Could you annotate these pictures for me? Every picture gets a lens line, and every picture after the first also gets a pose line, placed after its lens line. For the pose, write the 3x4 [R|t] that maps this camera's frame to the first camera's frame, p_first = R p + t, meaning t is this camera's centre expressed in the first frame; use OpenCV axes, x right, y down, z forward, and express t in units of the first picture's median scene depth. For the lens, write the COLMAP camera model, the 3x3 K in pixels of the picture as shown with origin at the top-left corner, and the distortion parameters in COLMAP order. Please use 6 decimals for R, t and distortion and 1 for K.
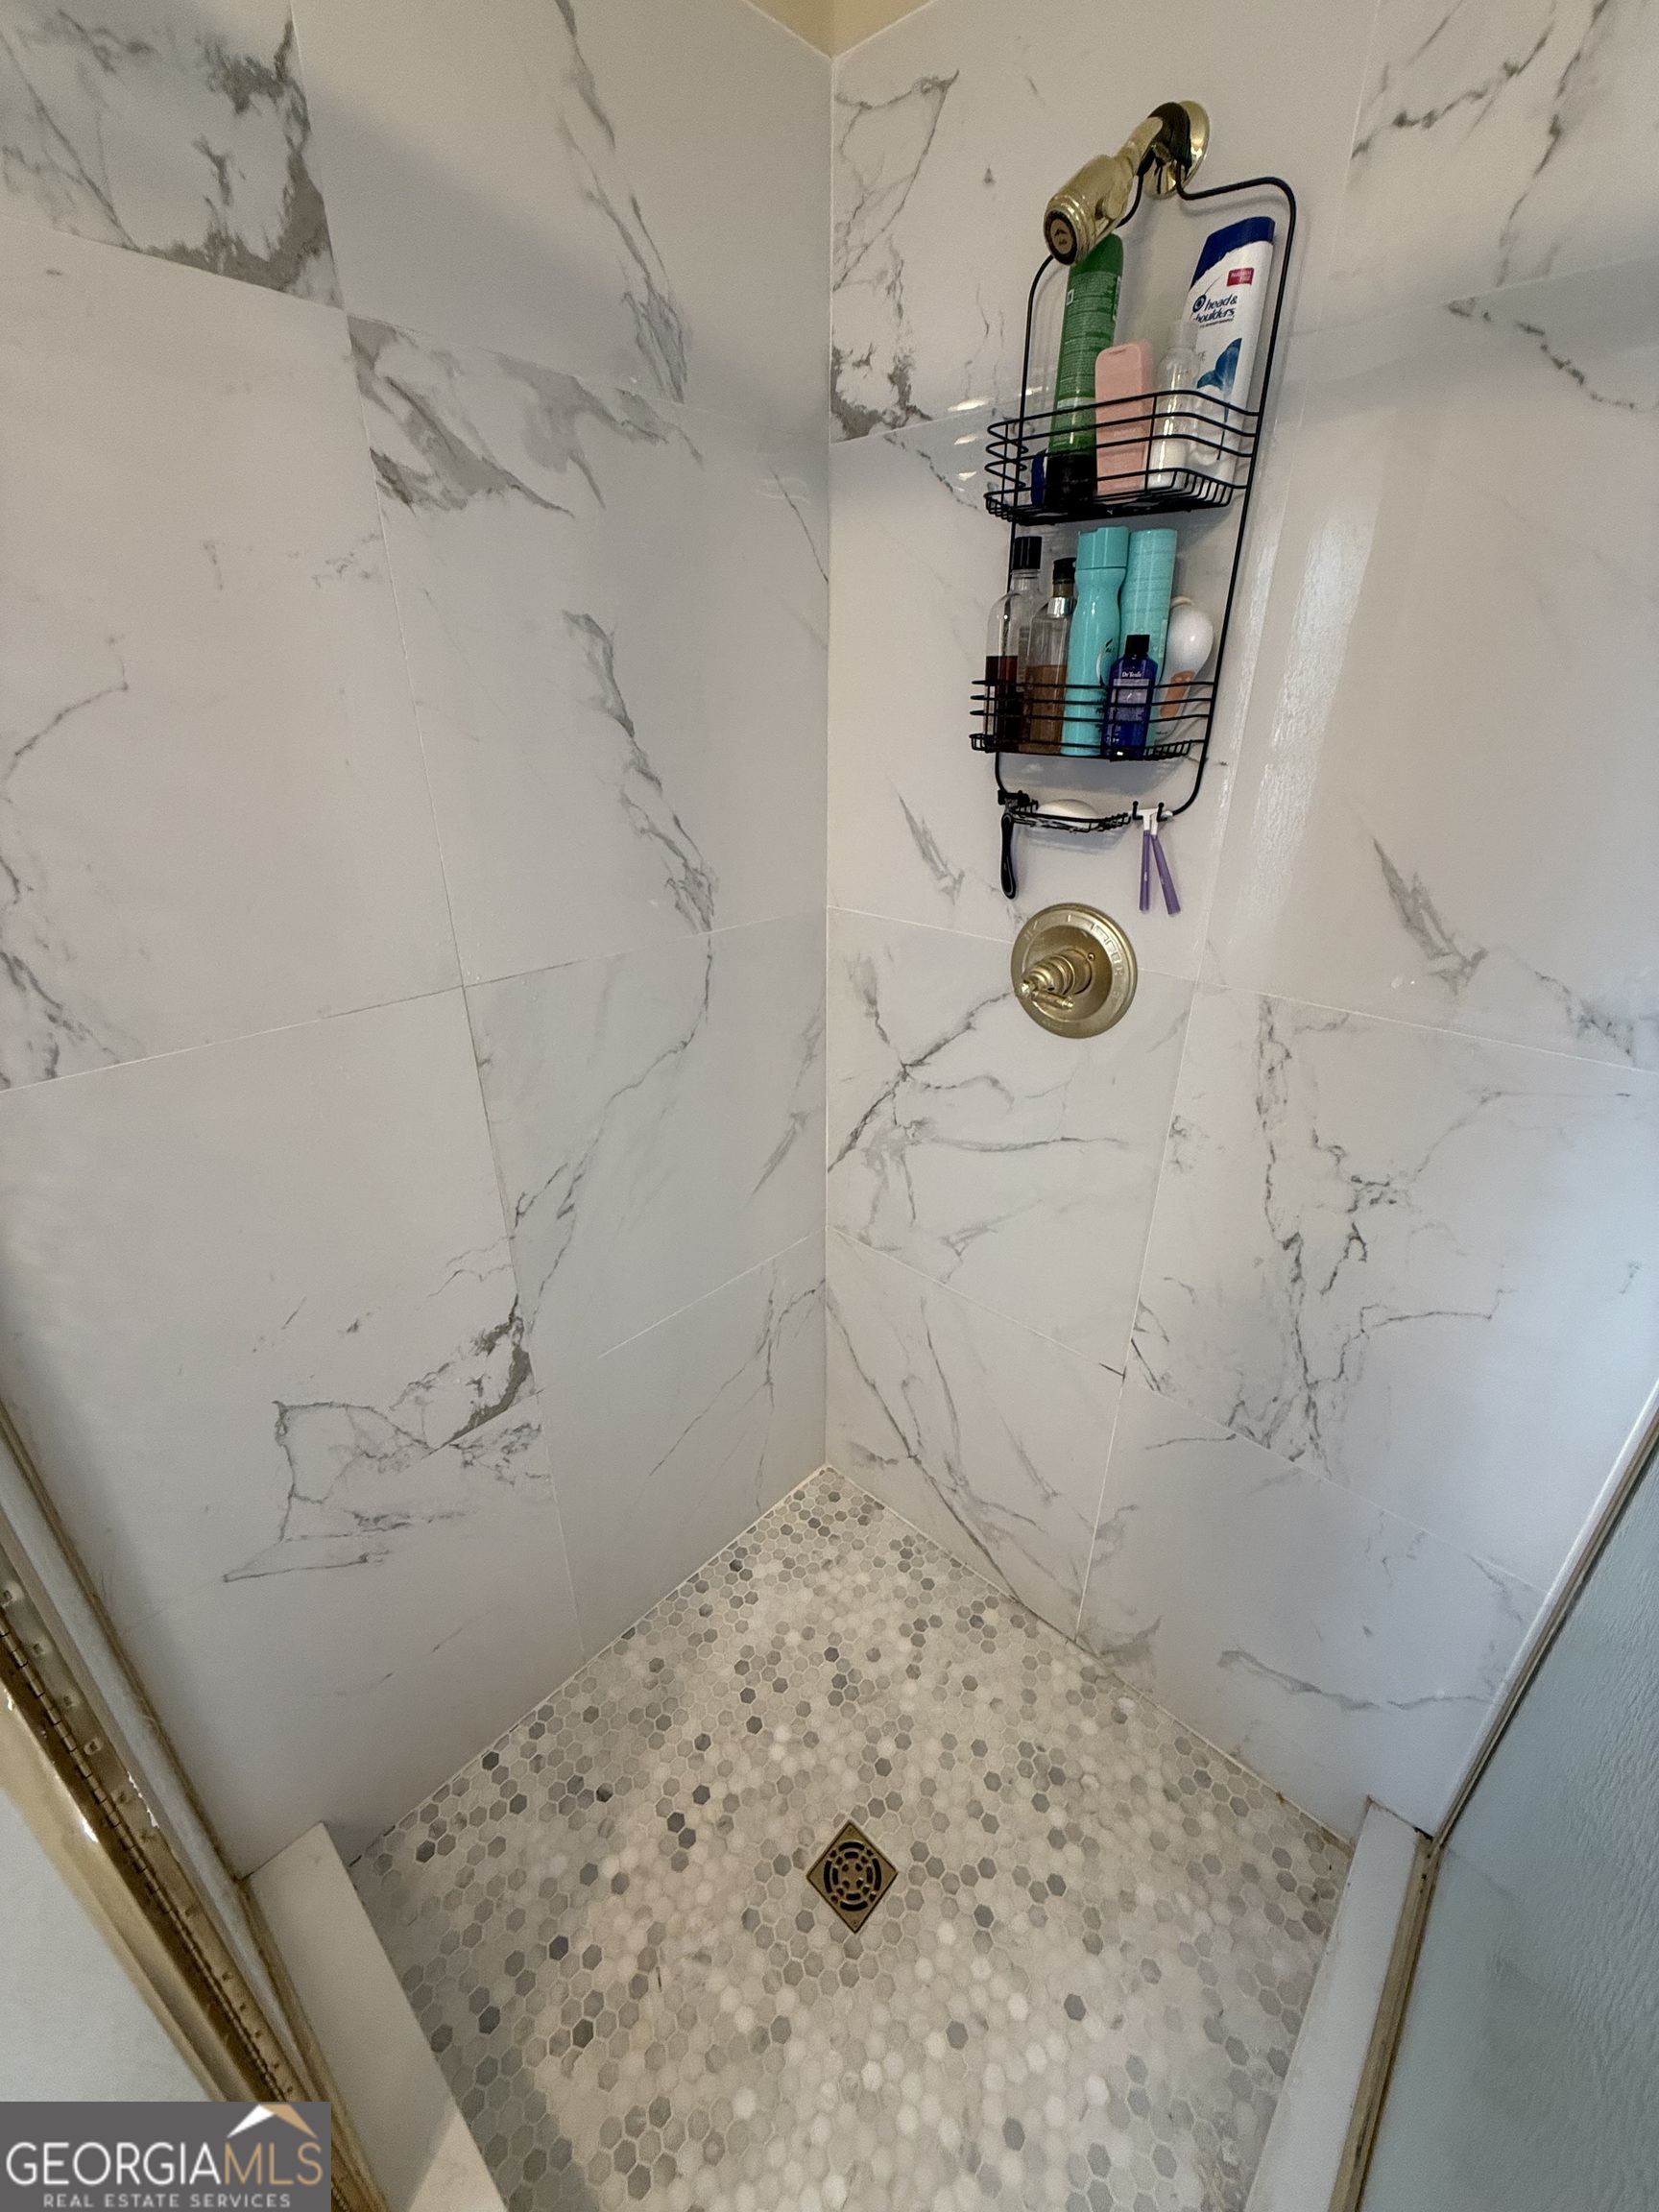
lens RADIAL K [[885.3, 0, 822.5], [0, 885.3, 1103.0], [0, 0, 1]] dist [0.000066, -0.000117]
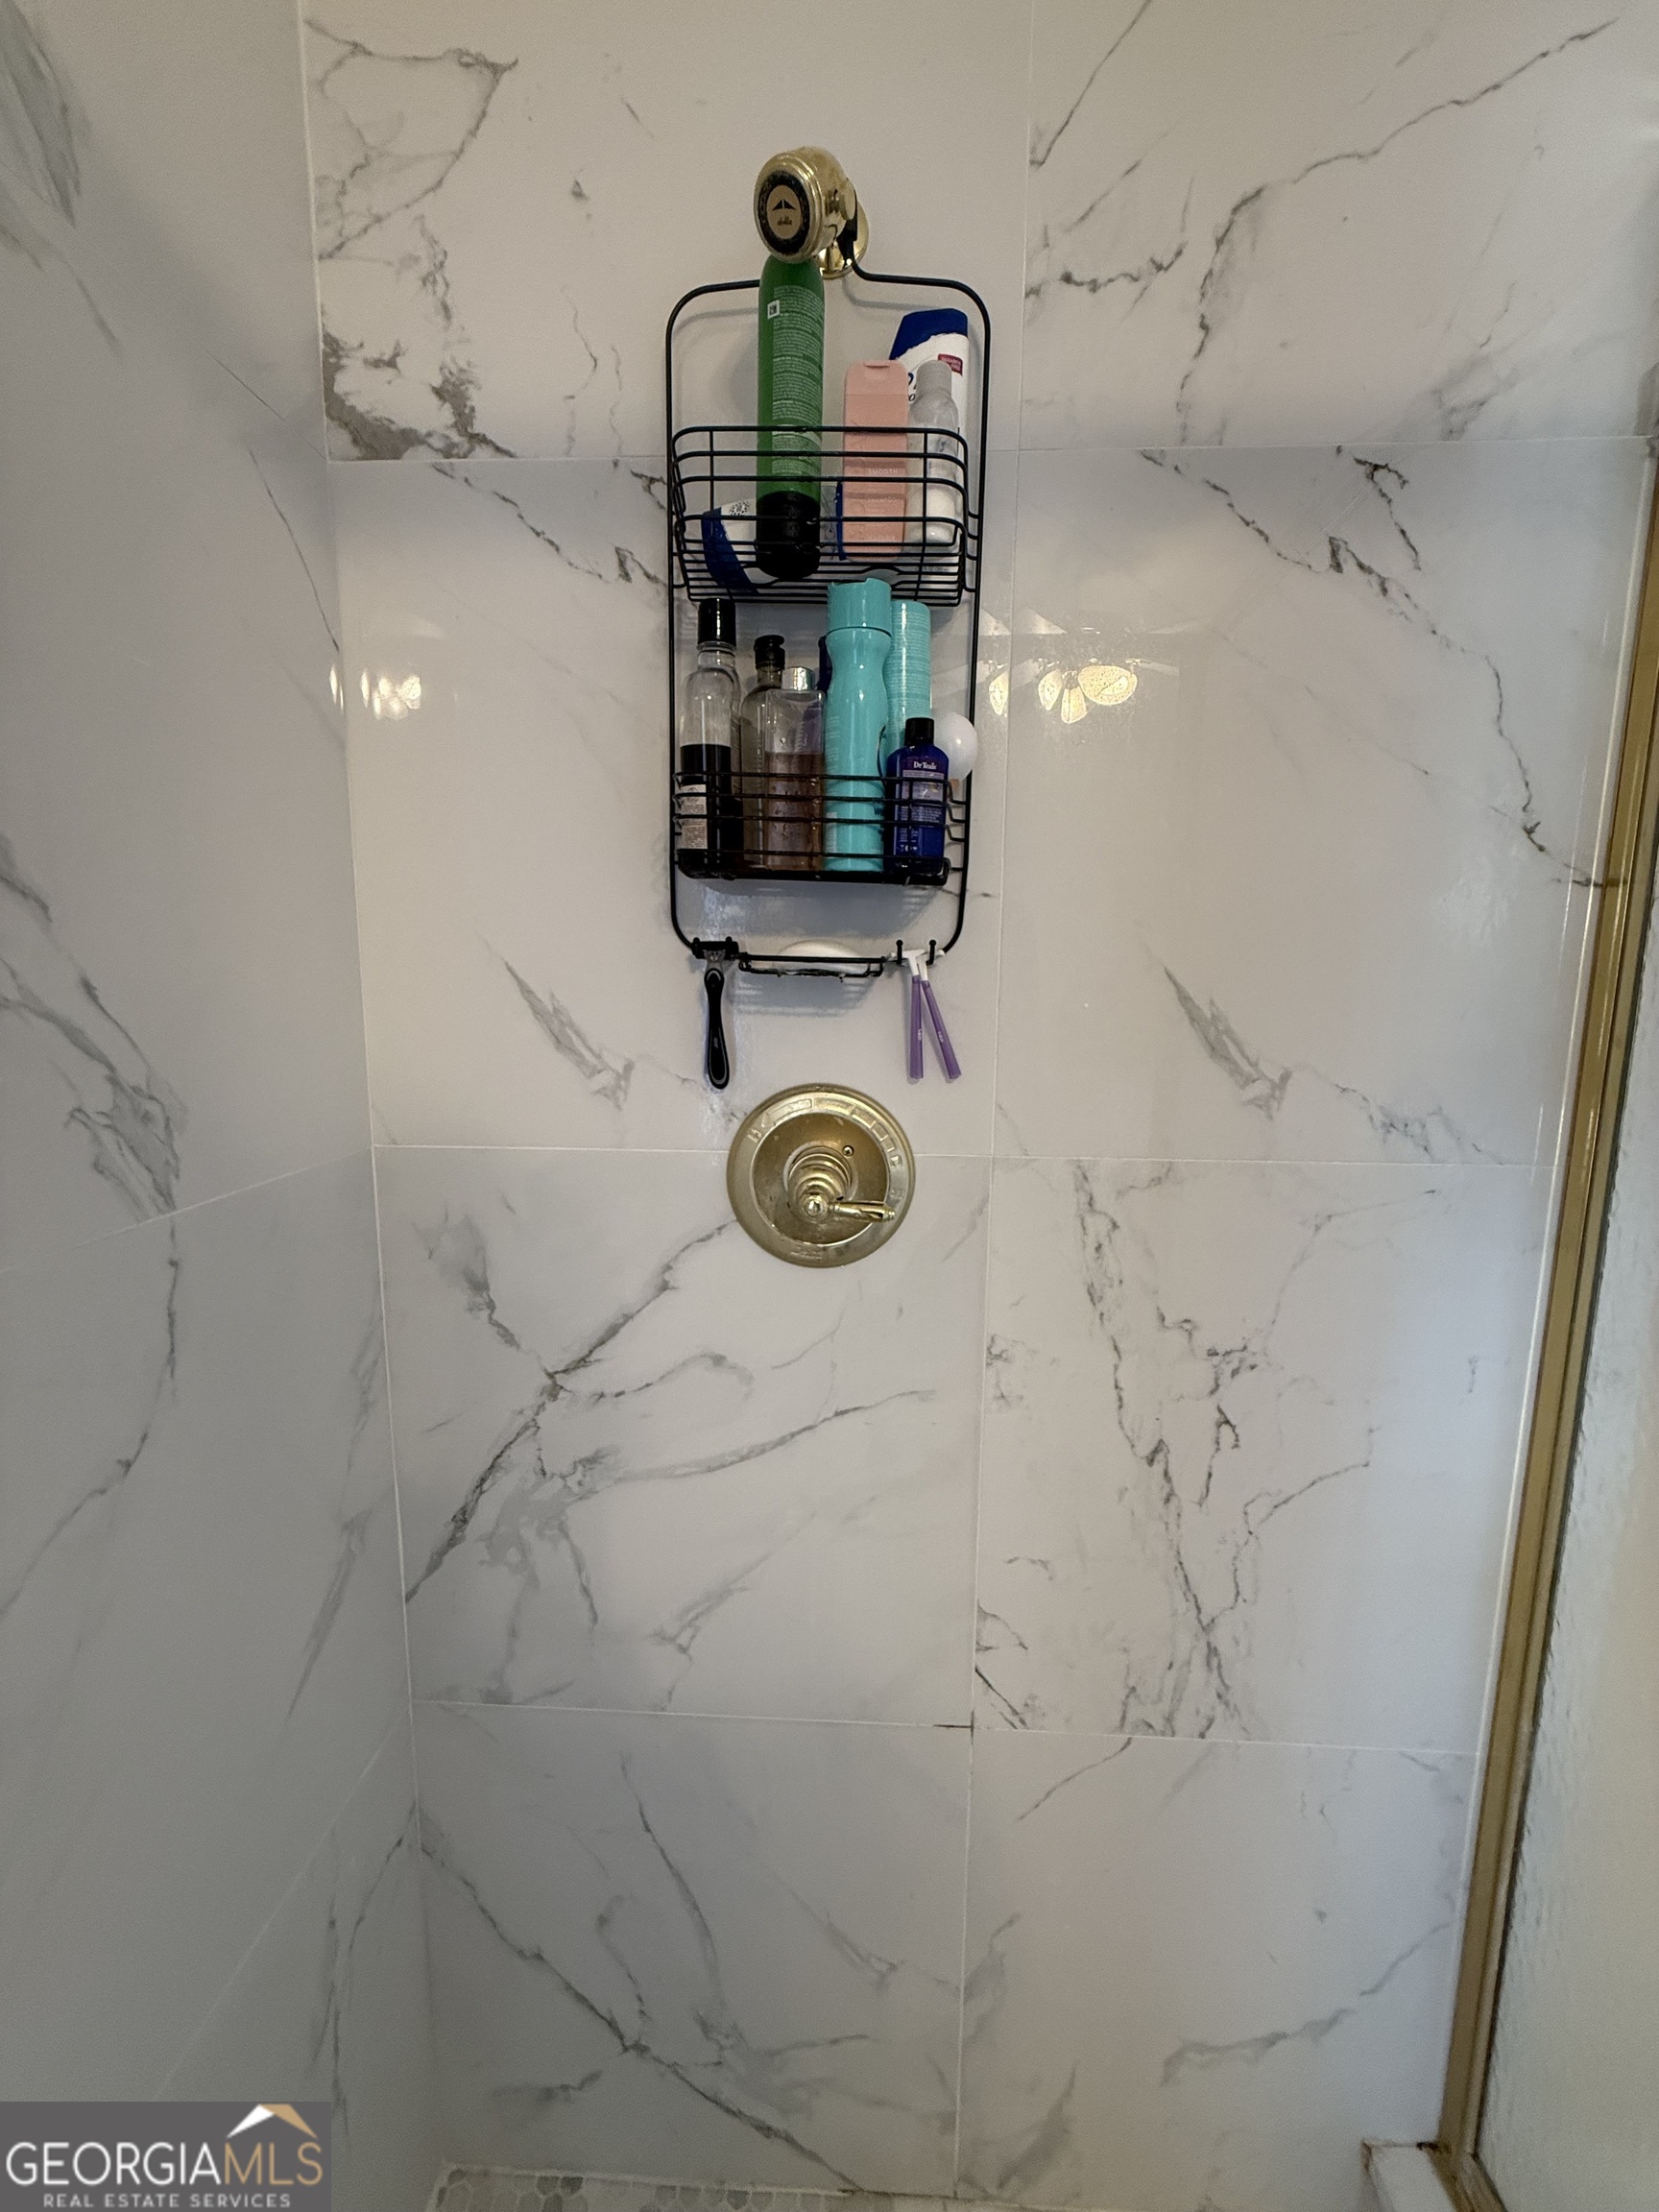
lens RADIAL K [[885.3, 0, 831.8], [0, 885.3, 1100.2], [0, 0, 1]] dist [0.000066, -0.000117]
pose [[0.762507, -0.087982, 0.640970, -0.182293], [0.264012, 0.946784, -0.184114, -0.076029], [-0.590661, 0.309612, 0.745158, 0.464170]]
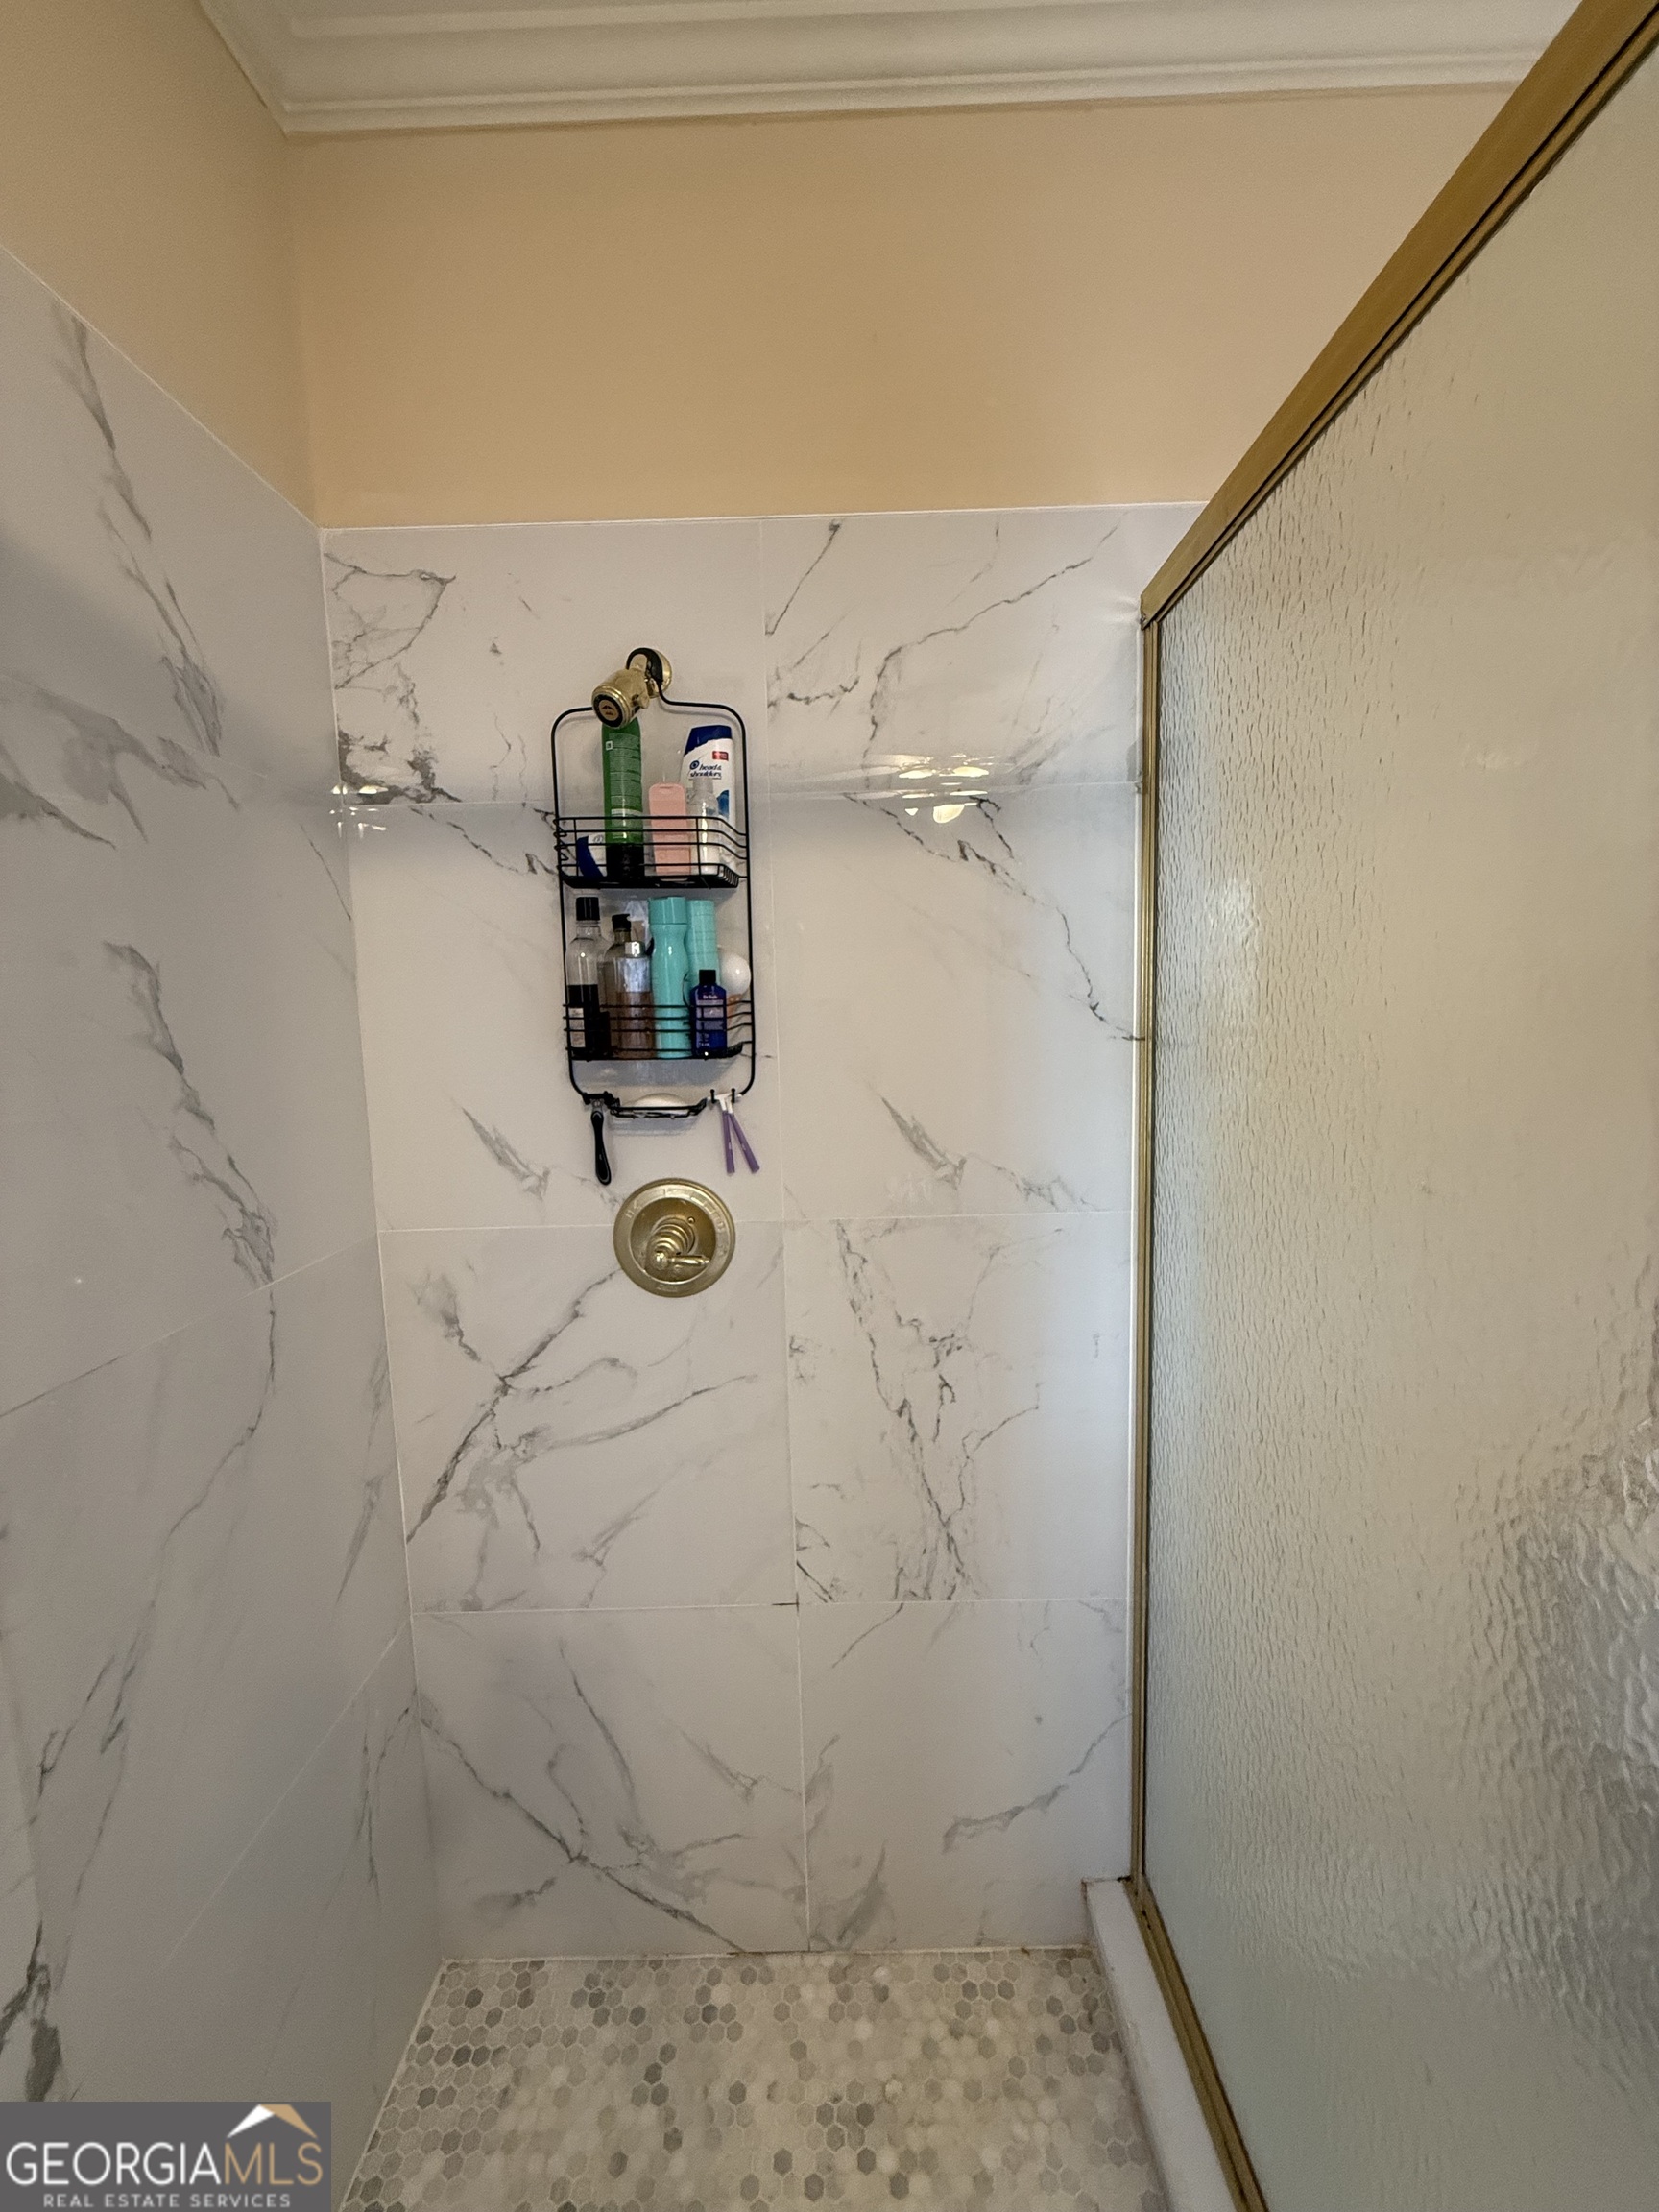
lens RADIAL K [[885.3, 0, 830.6], [0, 885.3, 1099.8], [0, 0, 1]] dist [0.000066, -0.000117]
pose [[0.734205, -0.096728, 0.672002, -0.330064], [0.310572, 0.928017, -0.205741, -0.019858], [-0.603728, 0.359761, 0.711396, 0.023039]]
